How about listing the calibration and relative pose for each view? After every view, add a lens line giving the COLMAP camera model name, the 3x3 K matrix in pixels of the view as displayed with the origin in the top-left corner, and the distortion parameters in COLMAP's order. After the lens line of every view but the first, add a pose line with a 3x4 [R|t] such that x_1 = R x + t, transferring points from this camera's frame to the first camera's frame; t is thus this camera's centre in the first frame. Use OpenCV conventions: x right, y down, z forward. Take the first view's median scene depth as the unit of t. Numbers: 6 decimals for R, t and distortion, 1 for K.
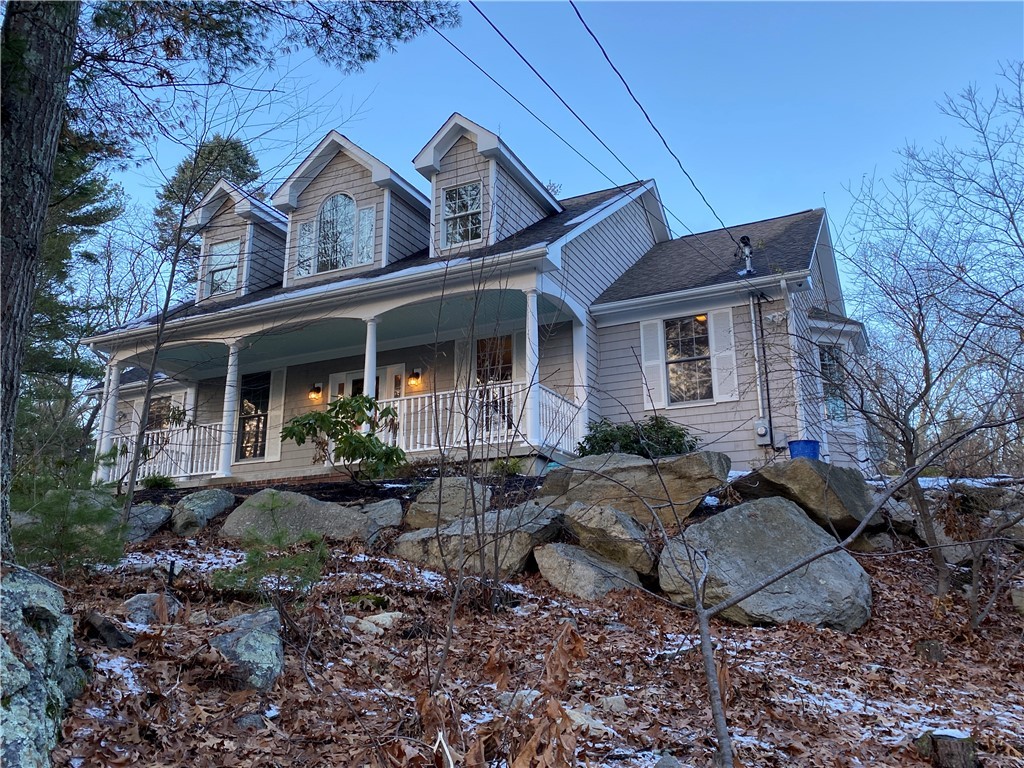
lens RADIAL K [[851.9, 0, 512.0], [0, 851.9, 384.0], [0, 0, 1]] dist [-0.001235, -0.001470]
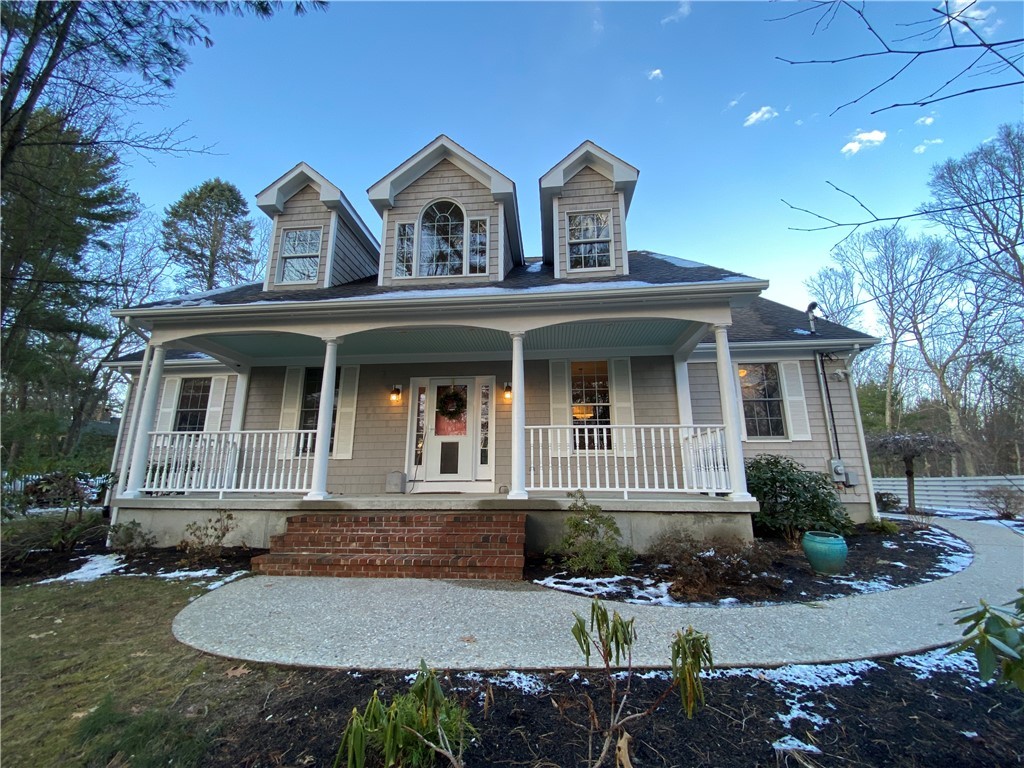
lens RADIAL K [[410.7, 0, 507.3], [0, 410.7, 387.7], [0, 0, 1]] dist [0.001772, -0.012170]
pose [[0.938927, 0.077935, 0.335174, -0.127510], [-0.094261, 0.995010, 0.032695, -0.012553], [-0.330954, -0.062292, 0.941589, 0.233004]]
